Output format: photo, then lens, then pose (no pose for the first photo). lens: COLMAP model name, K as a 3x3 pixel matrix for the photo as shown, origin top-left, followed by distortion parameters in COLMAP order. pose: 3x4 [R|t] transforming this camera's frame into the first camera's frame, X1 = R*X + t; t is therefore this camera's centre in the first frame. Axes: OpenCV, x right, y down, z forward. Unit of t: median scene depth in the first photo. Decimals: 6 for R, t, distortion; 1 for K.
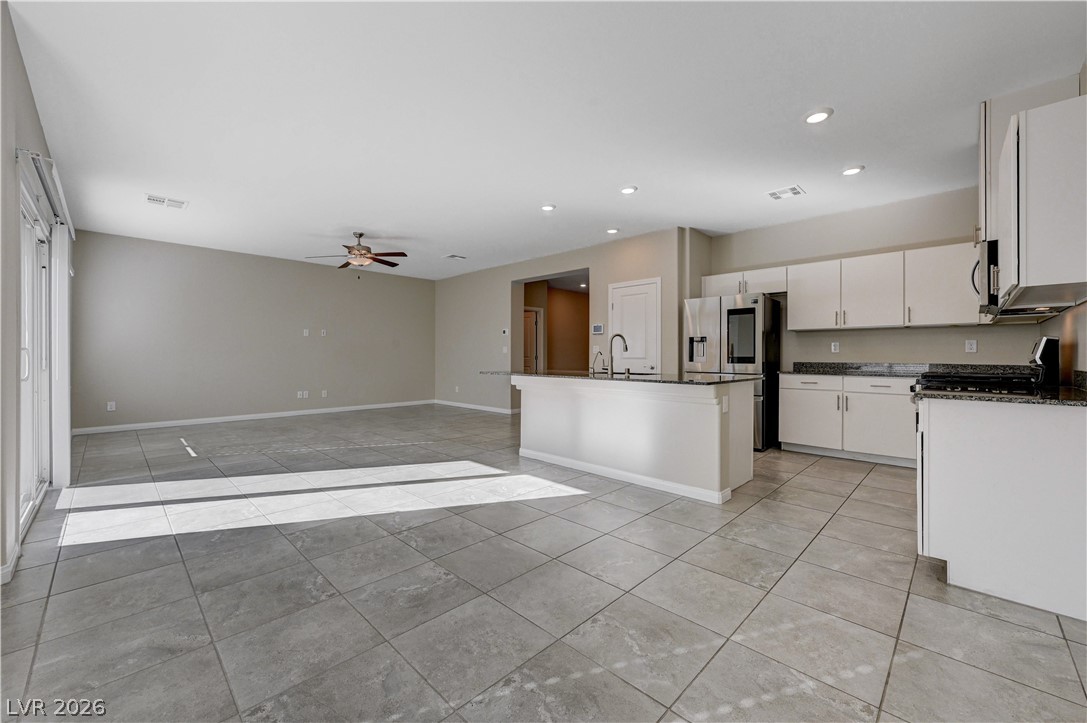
lens RADIAL K [[429.5, 0, 546.9], [0, 429.5, 345.0], [0, 0, 1]] dist [-0.004060, 0.004564]
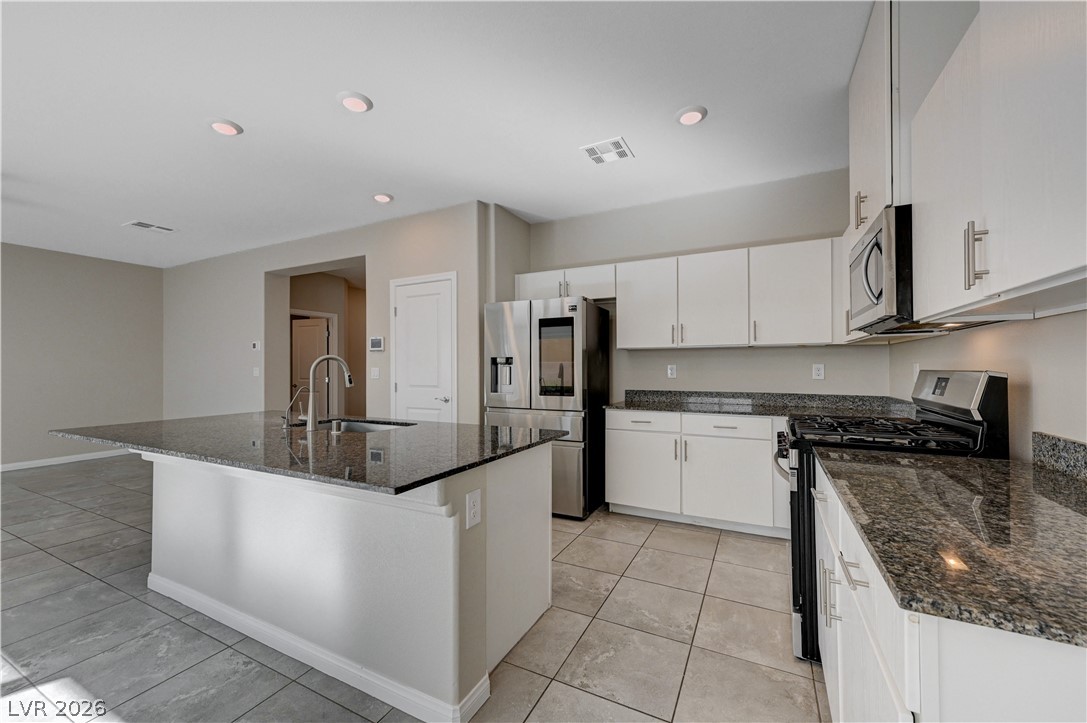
lens RADIAL K [[429.5, 0, 546.9], [0, 429.5, 345.0], [0, 0, 1]] dist [-0.004060, 0.004564]
pose [[0.953449, 0.009788, 0.301397, 0.228530], [-0.001282, 0.999596, -0.028408, -0.020730], [-0.301553, 0.026699, 0.953076, 0.337010]]
